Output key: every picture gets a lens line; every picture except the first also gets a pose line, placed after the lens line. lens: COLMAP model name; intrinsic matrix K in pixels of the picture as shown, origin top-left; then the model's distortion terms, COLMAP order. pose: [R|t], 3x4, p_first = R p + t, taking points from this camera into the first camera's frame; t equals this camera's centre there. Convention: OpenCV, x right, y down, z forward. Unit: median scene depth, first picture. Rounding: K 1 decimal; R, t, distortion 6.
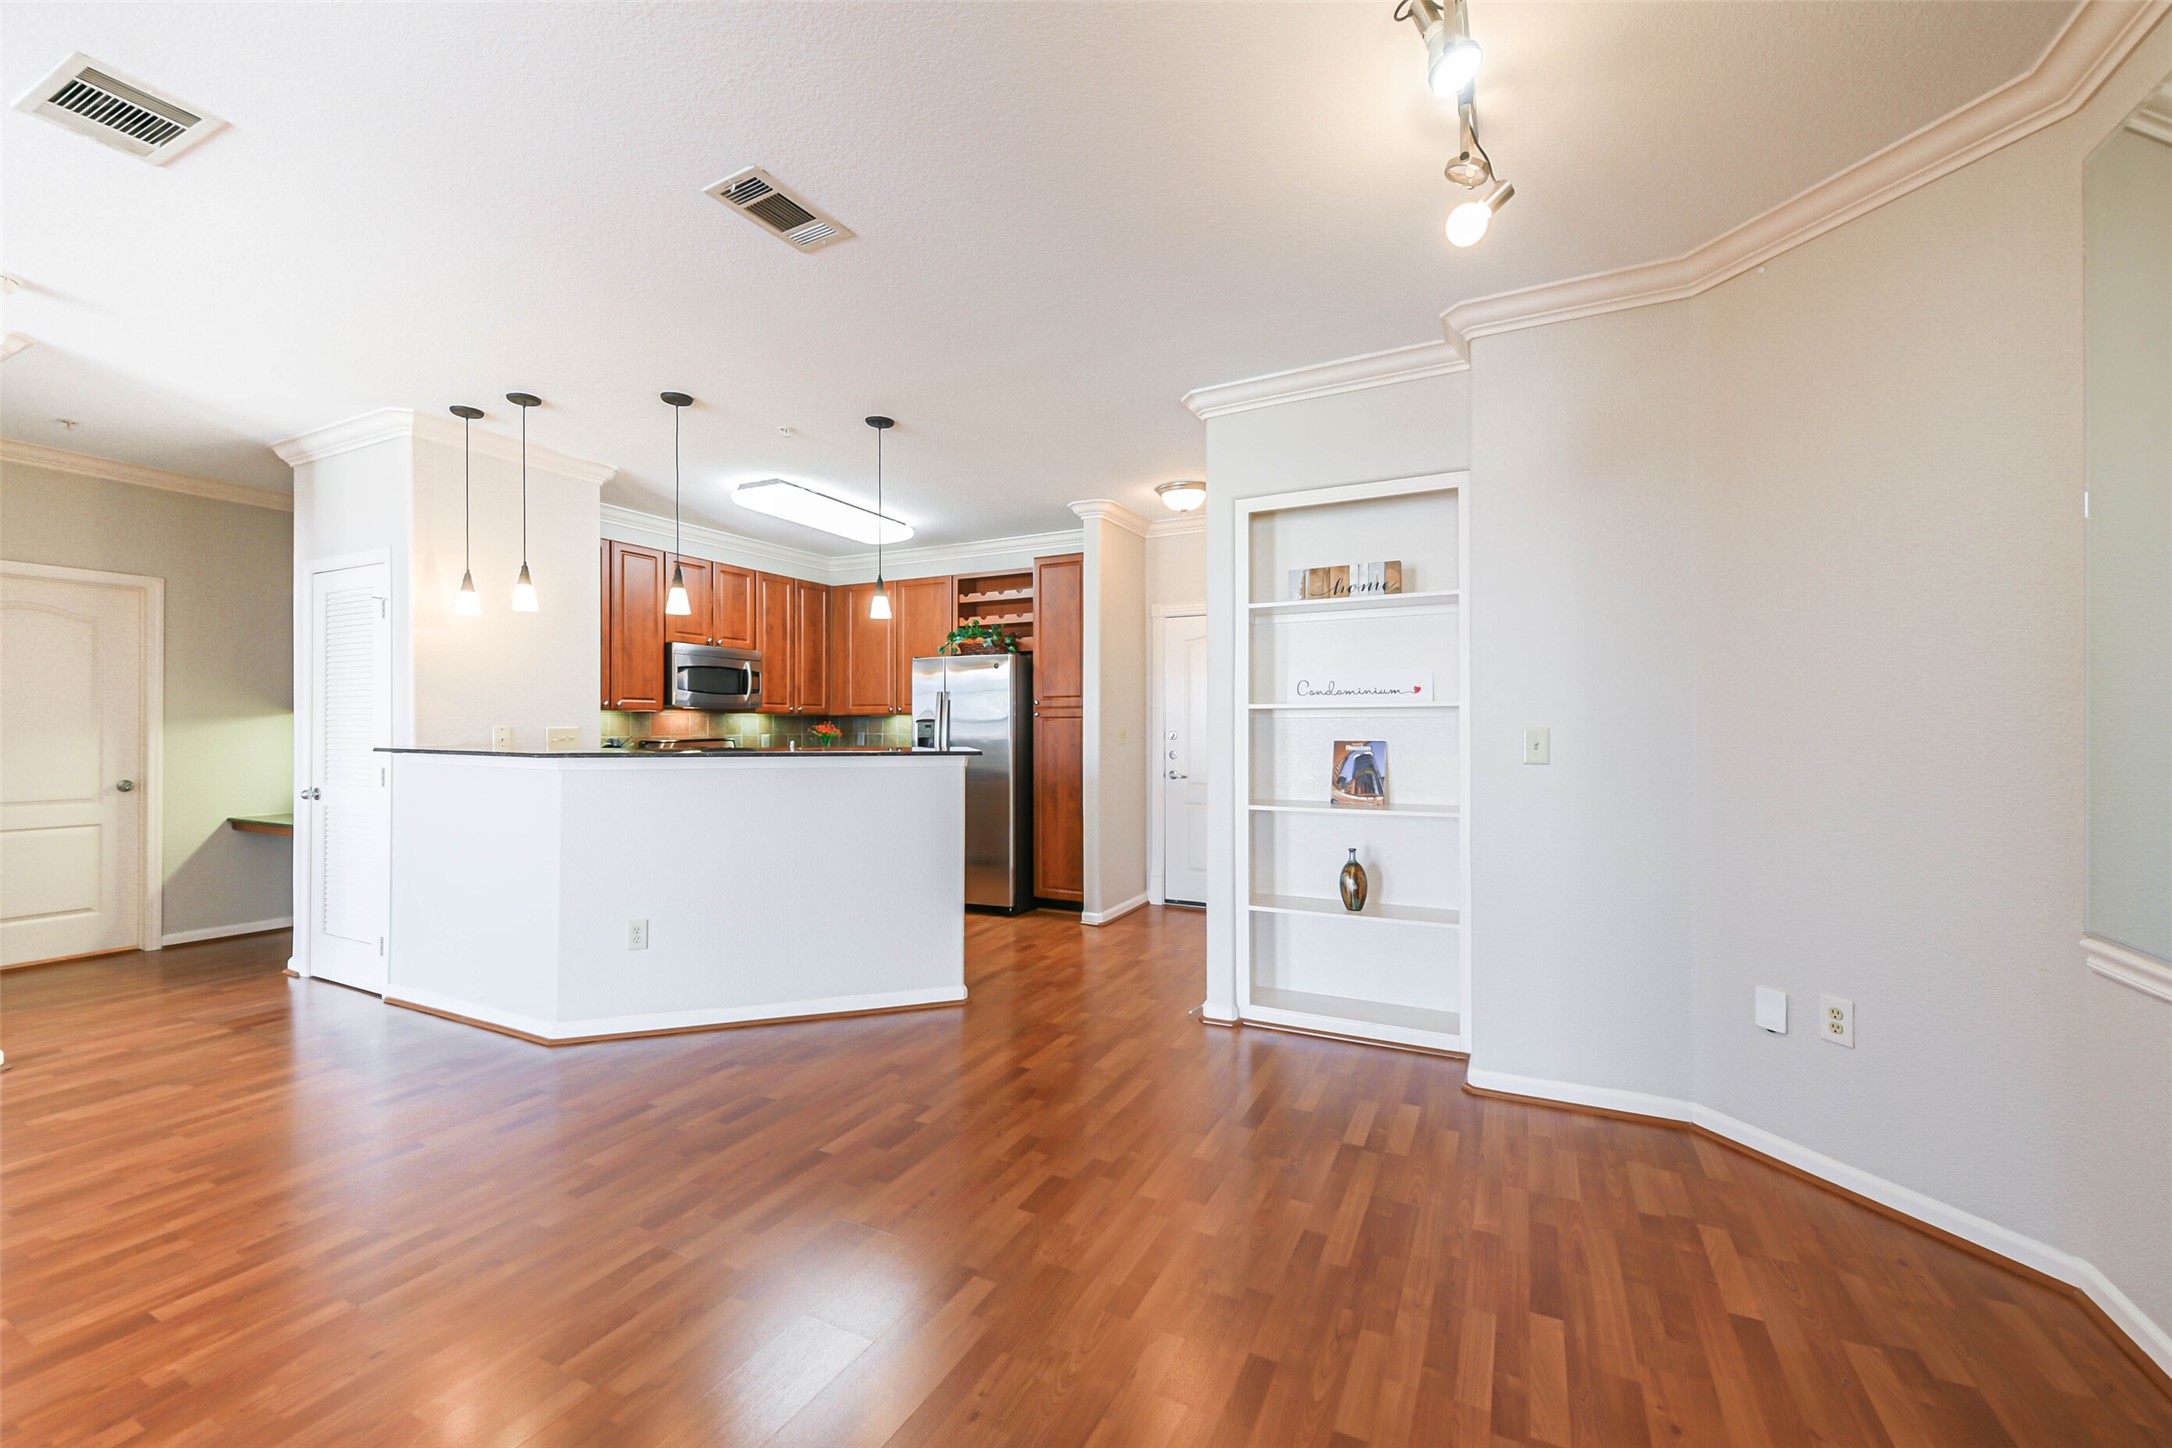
lens RADIAL K [[867.3, 0, 1083.7], [0, 867.3, 727.0], [0, 0, 1]] dist [0.009779, -0.006182]
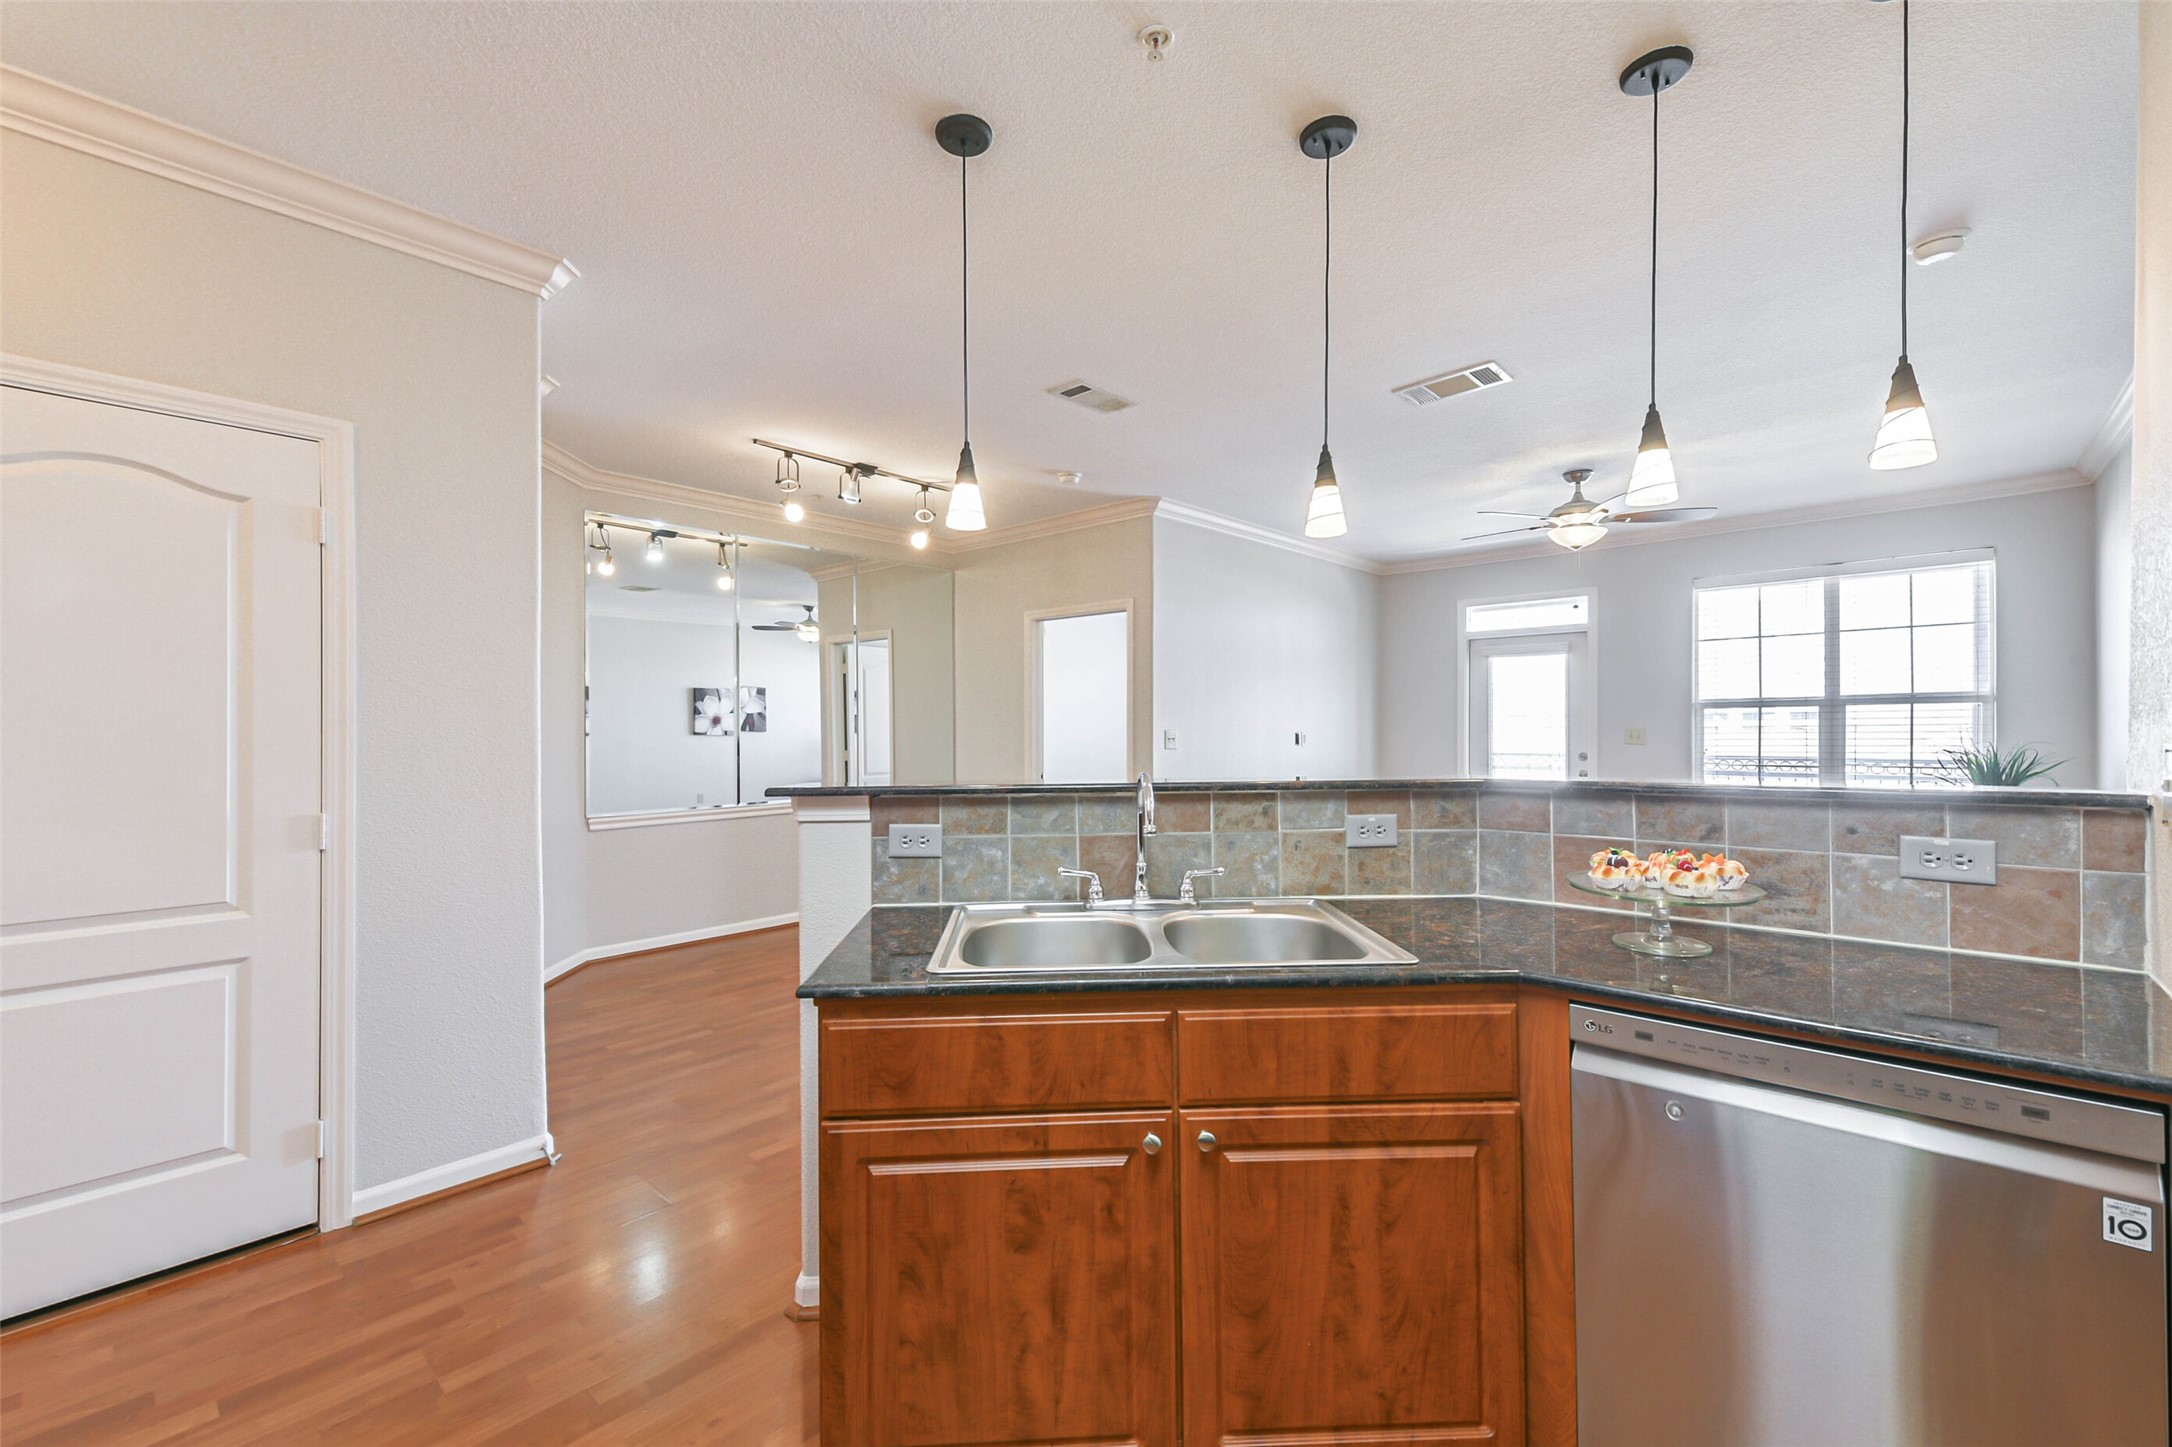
lens RADIAL K [[911.2, 0, 1078.5], [0, 911.2, 723.9], [0, 0, 1]] dist [0.041915, -0.017778]
pose [[-0.962228, 0.005785, 0.272183, -0.356581], [0.005214, 0.999982, -0.002819, -0.006338], [-0.272194, -0.001294, -0.962242, 1.210481]]
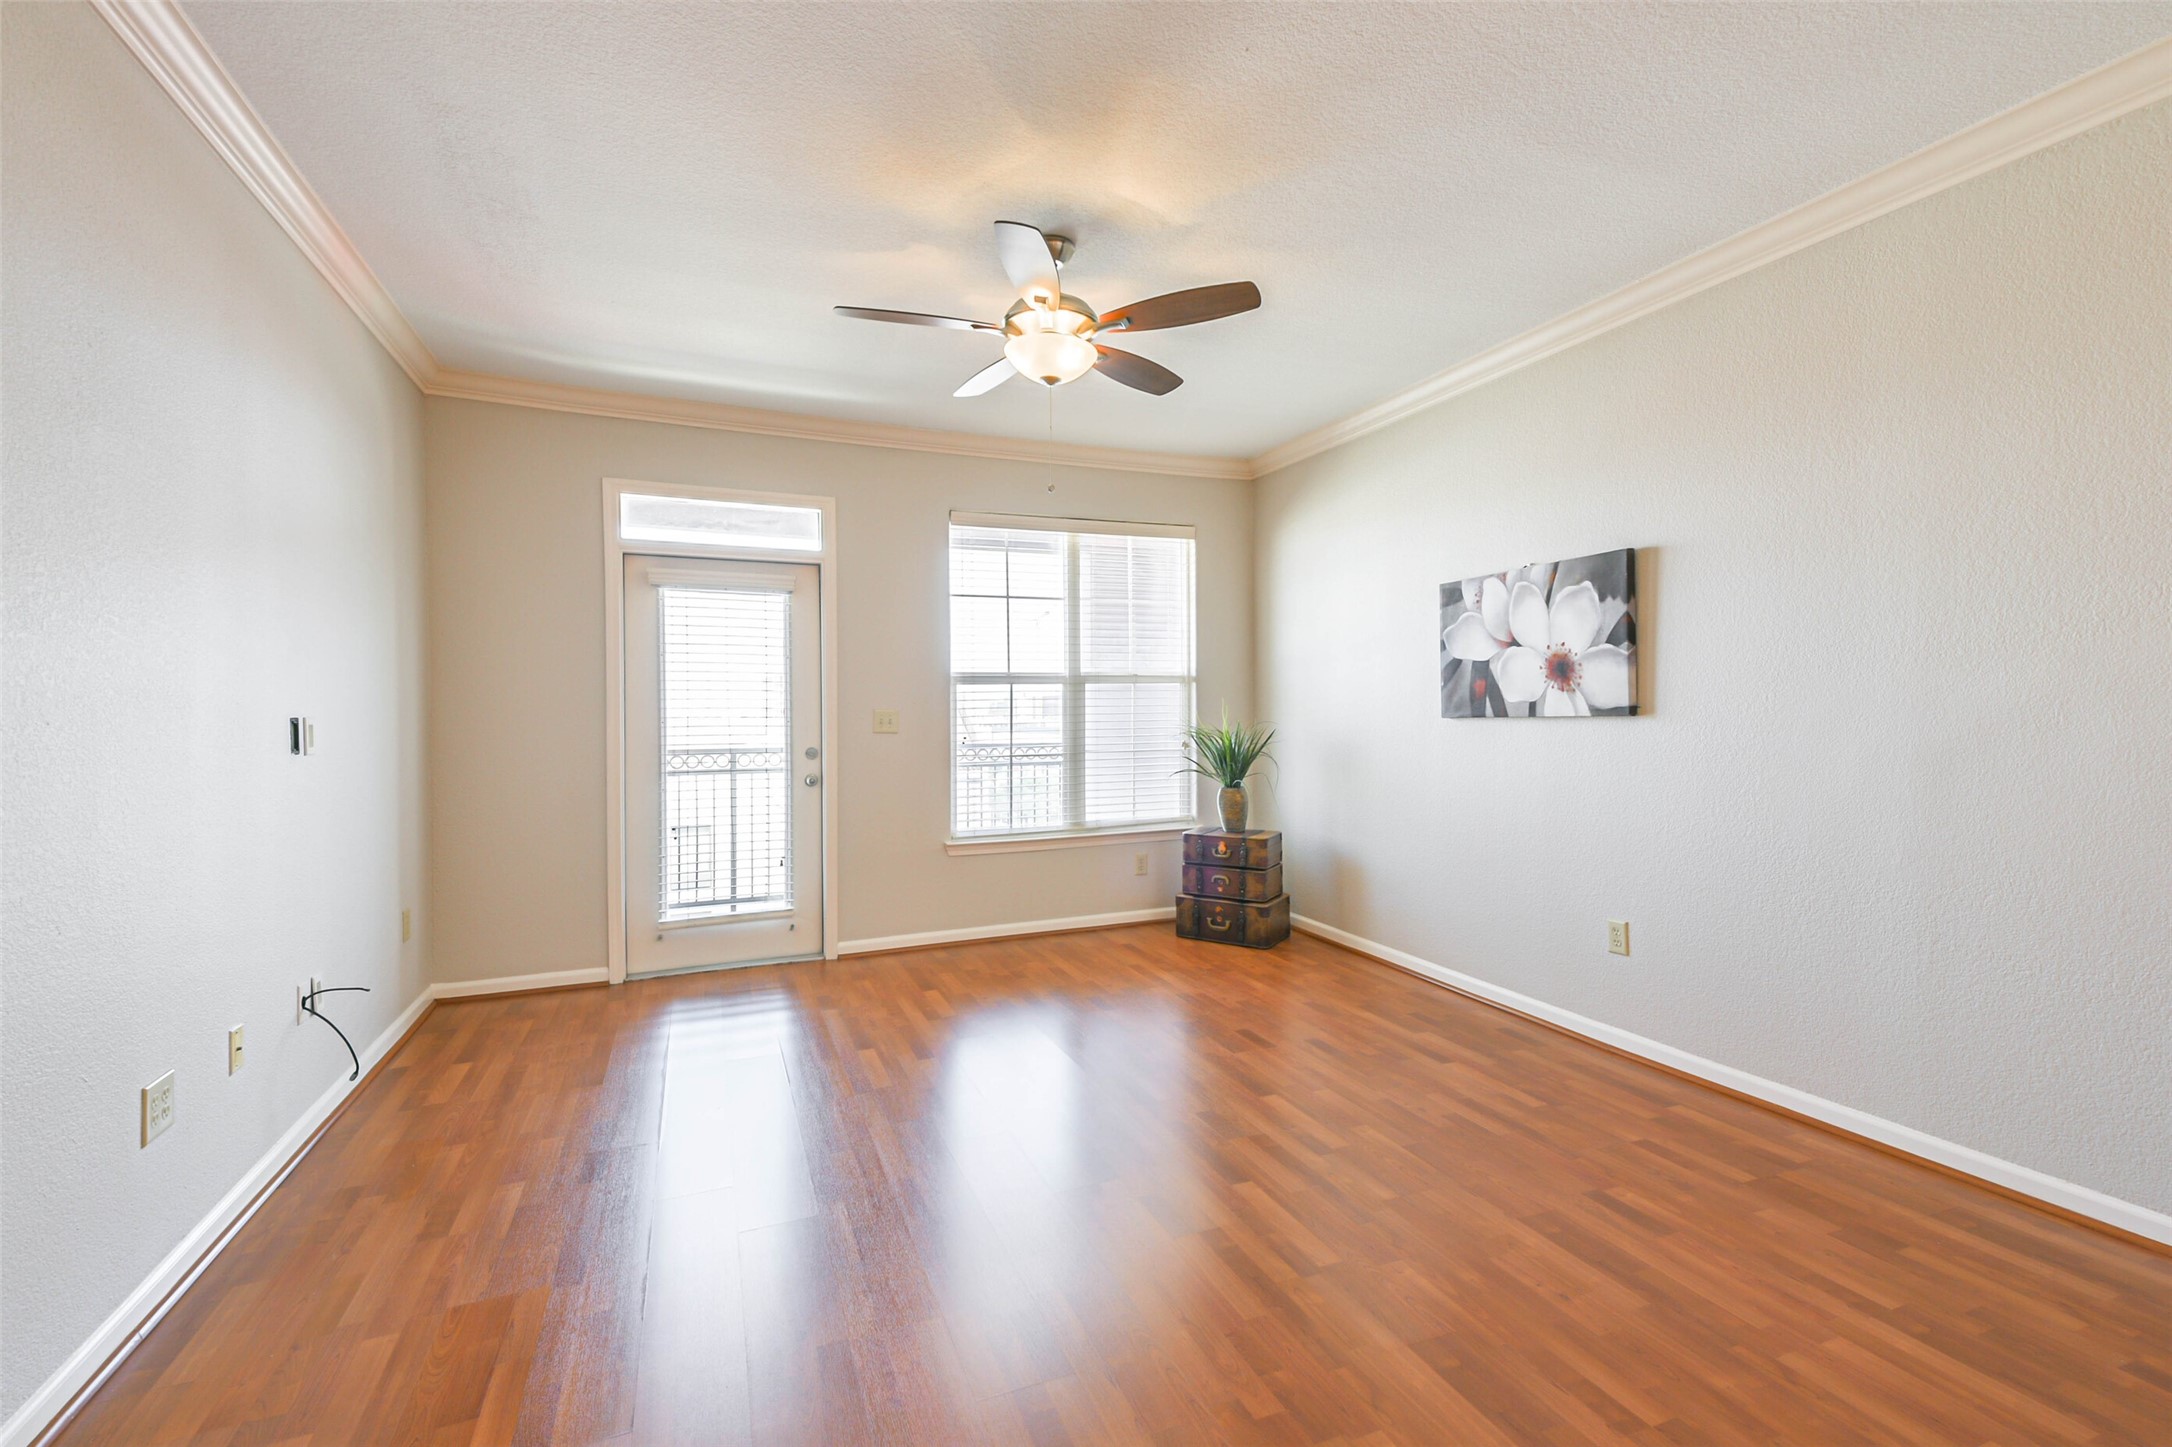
lens RADIAL K [[930.0, 0, 1083.9], [0, 930.0, 727.0], [0, 0, 1]] dist [0.083215, -0.036257]
pose [[-0.650734, 0.017152, -0.759112, -0.177505], [0.006791, 0.999836, 0.016770, 0.003135], [0.759275, 0.005758, -0.650744, 0.474446]]
